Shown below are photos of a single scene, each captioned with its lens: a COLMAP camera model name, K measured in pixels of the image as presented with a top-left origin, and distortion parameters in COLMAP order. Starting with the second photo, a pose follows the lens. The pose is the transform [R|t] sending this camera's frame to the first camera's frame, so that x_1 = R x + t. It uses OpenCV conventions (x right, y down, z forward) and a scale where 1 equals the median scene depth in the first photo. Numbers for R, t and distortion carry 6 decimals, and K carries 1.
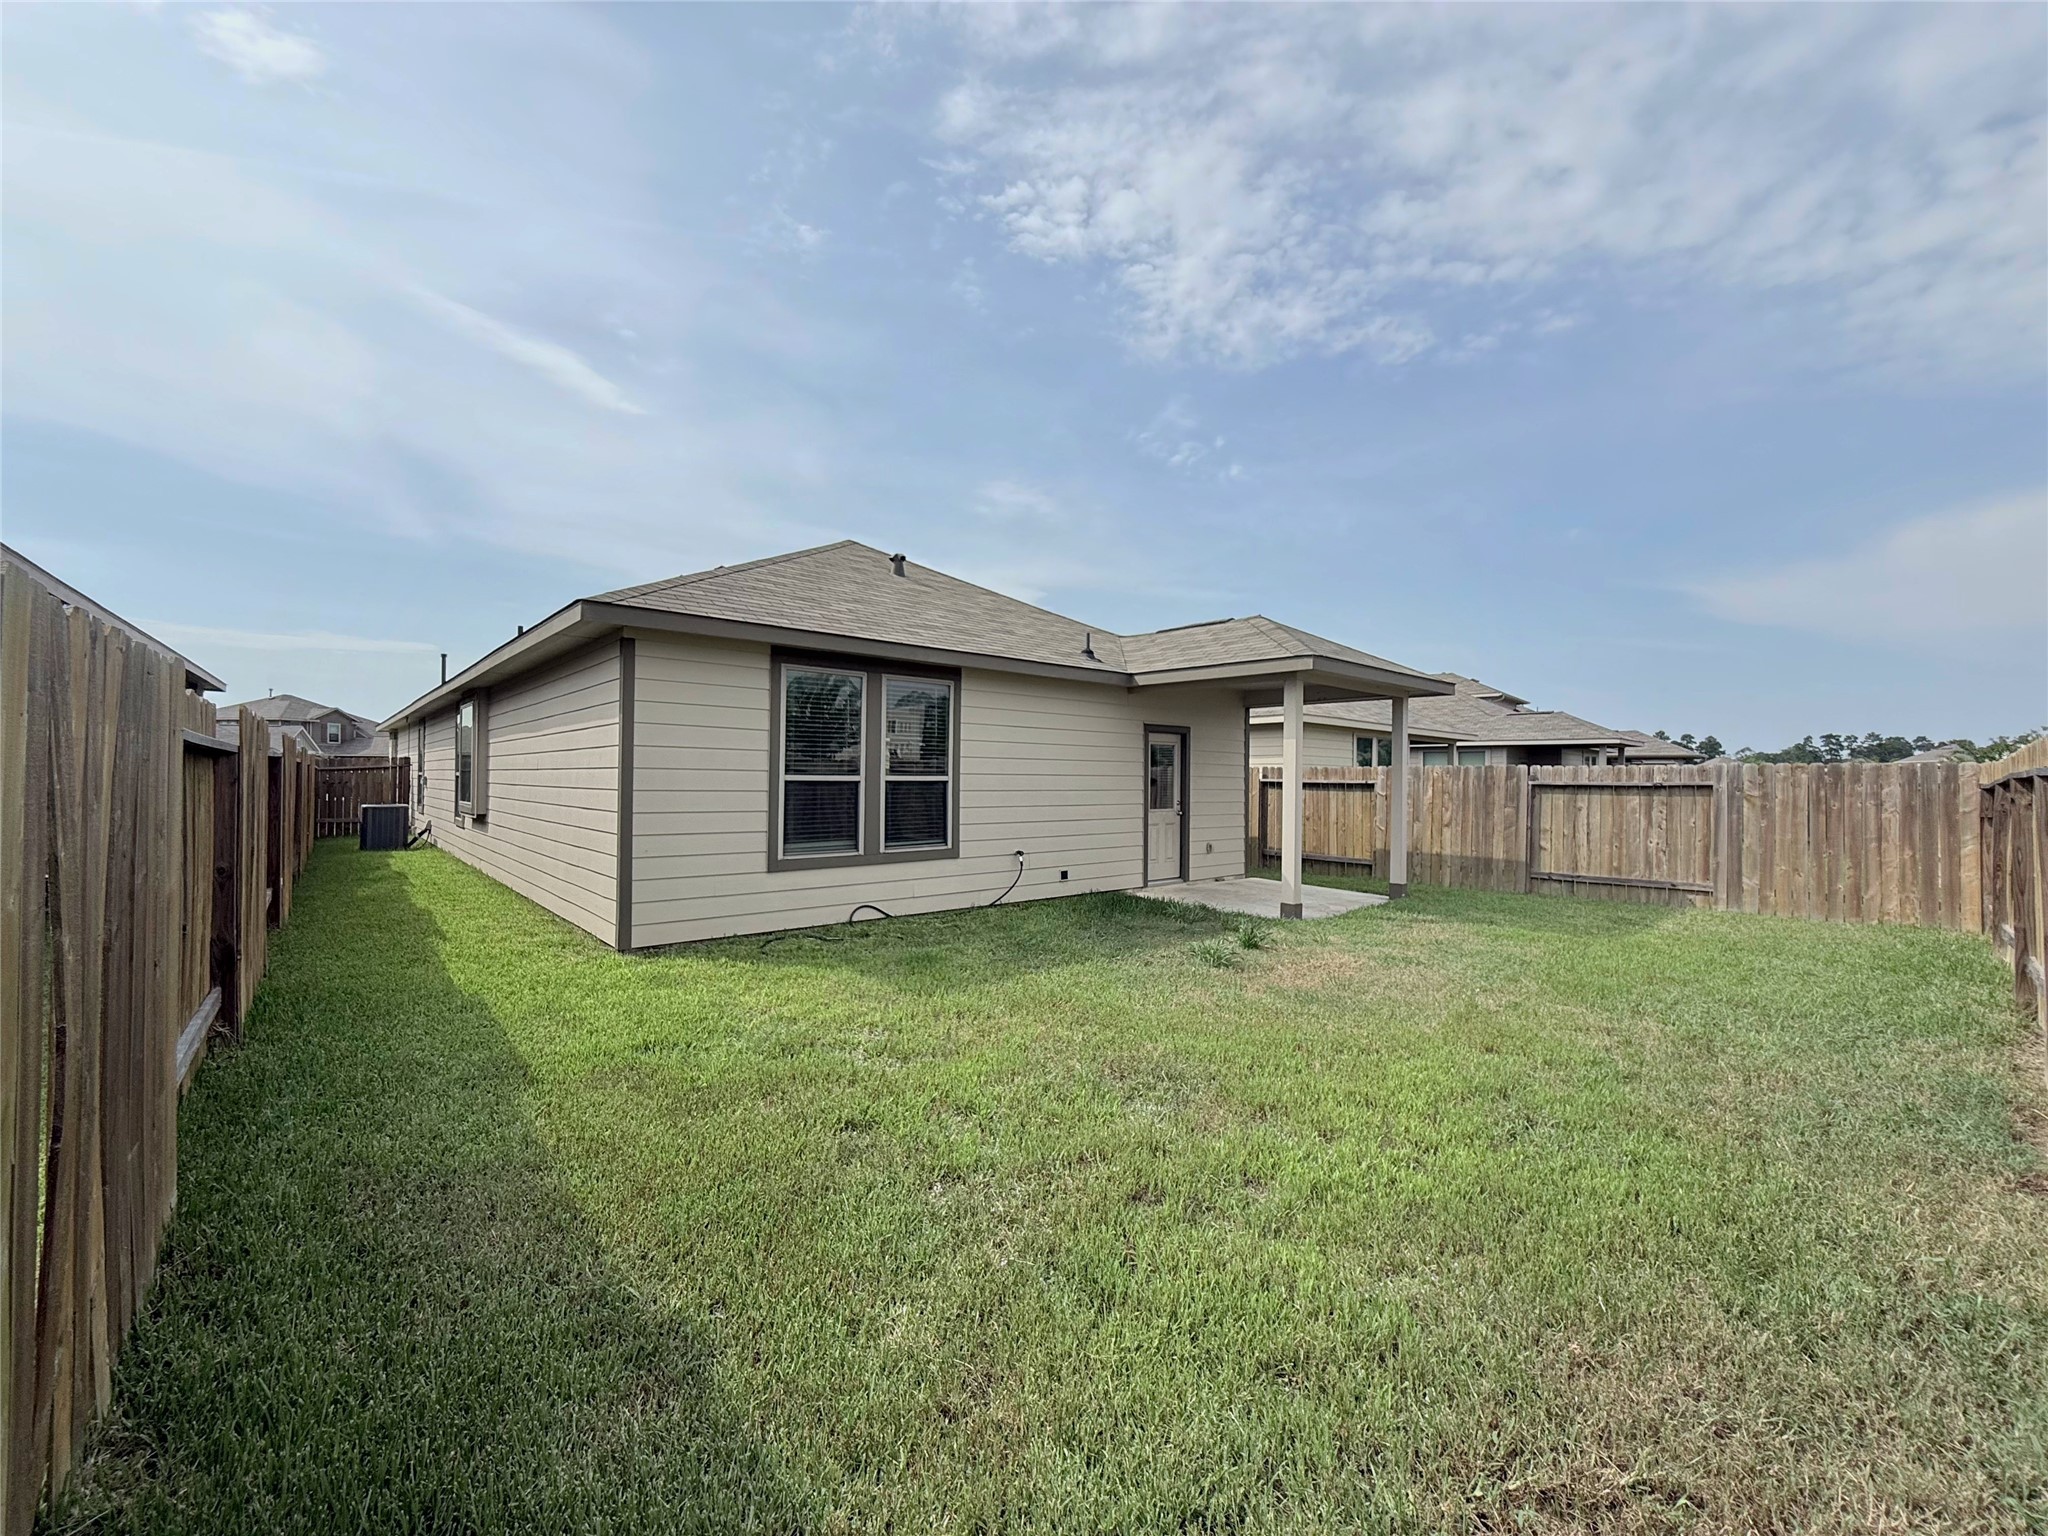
lens RADIAL K [[820.2, 0, 1035.4], [0, 820.2, 764.6], [0, 0, 1]] dist [-0.001215, 0.001149]
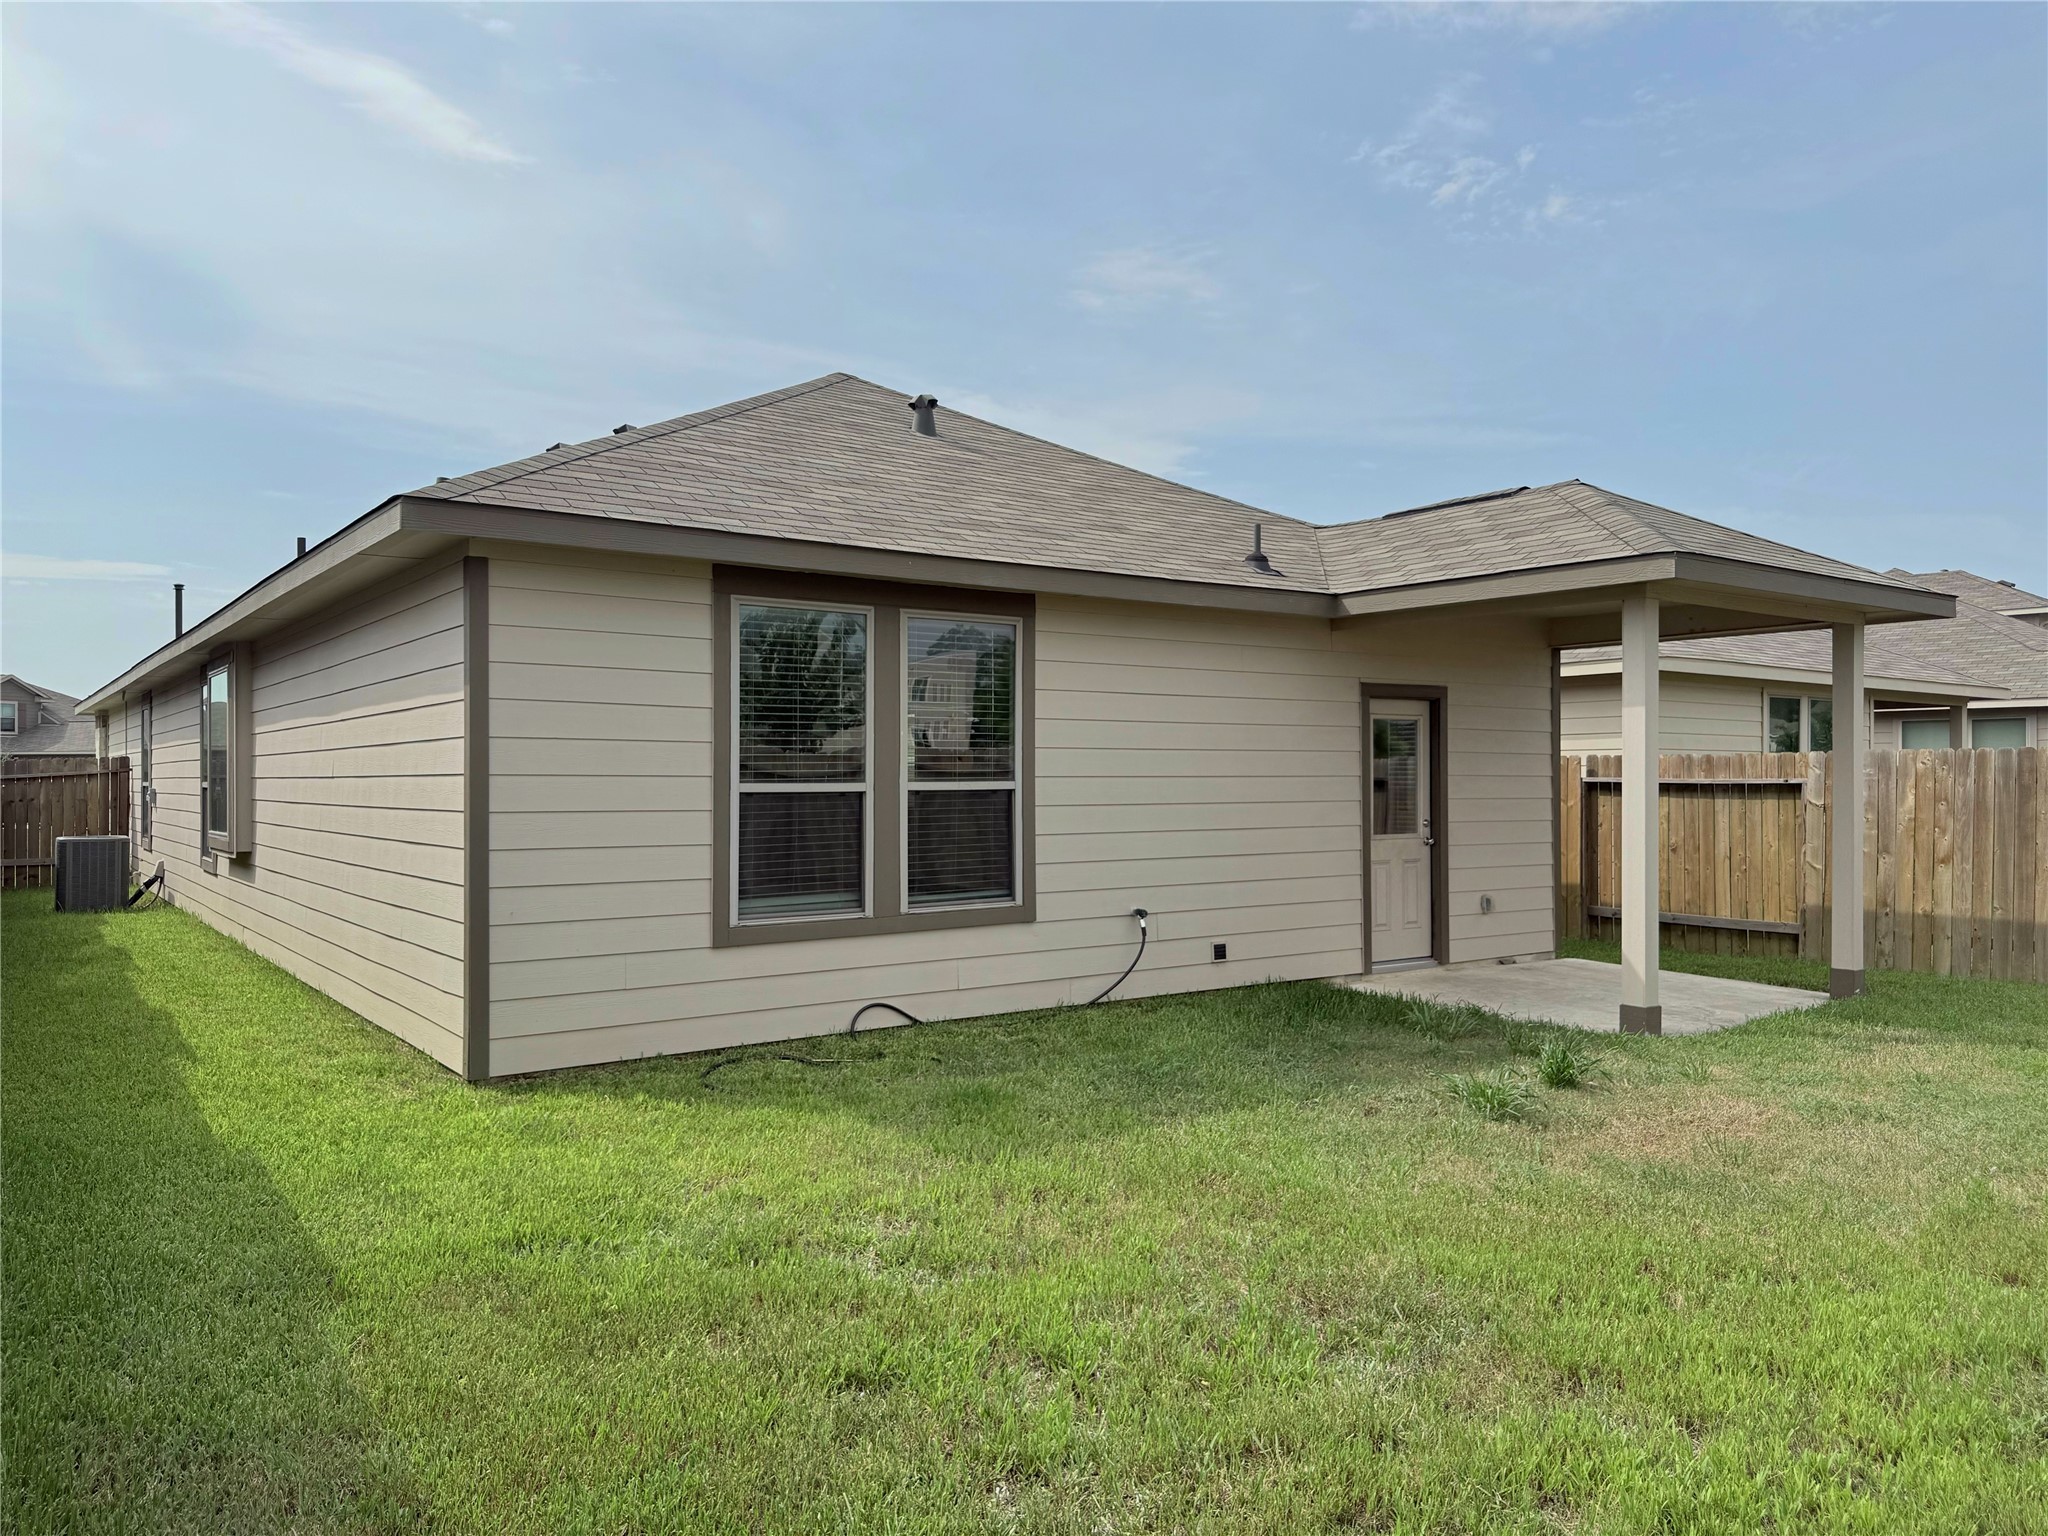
lens RADIAL K [[1457.0, 0, 1026.3], [0, 1457.0, 757.6], [0, 0, 1]] dist [0.045007, -0.052781]
pose [[0.994837, -0.013201, -0.100621, 0.005026], [0.013513, 0.999906, 0.002422, -0.005261], [0.100579, -0.003769, 0.994922, -0.019983]]
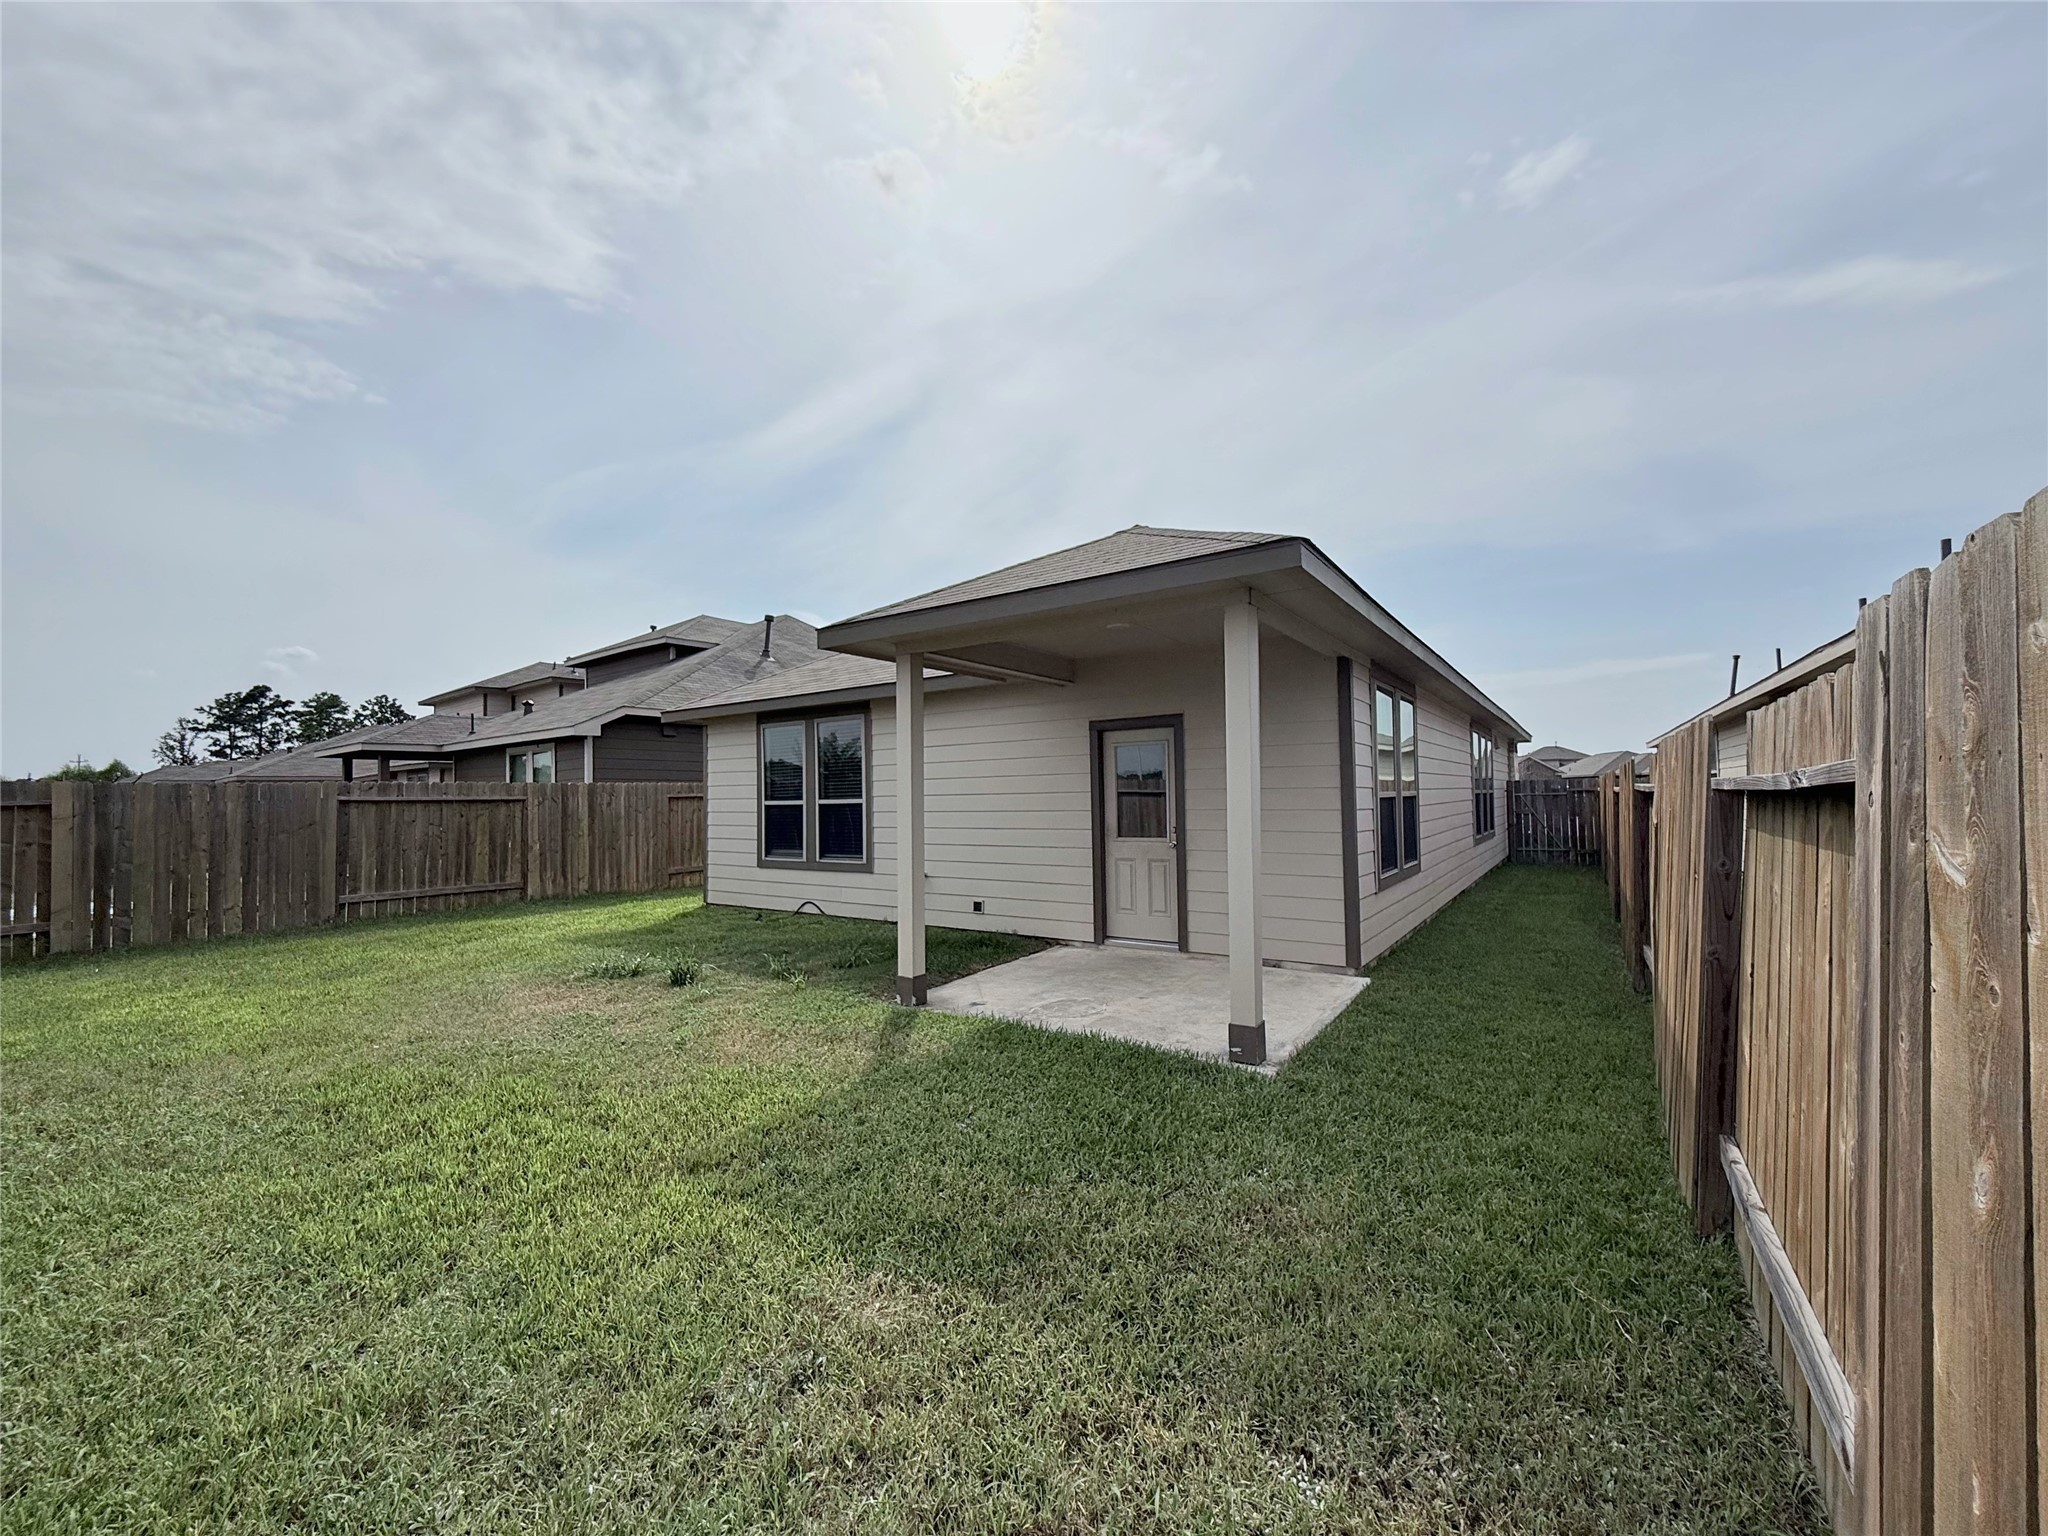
lens RADIAL K [[820.2, 0, 1026.9], [0, 820.2, 767.5], [0, 0, 1]] dist [-0.001215, 0.001149]
pose [[0.236586, -0.050378, -0.970304, 1.135490], [0.035012, 0.998448, -0.043303, 0.030015], [0.970979, -0.023728, 0.237983, 1.043698]]
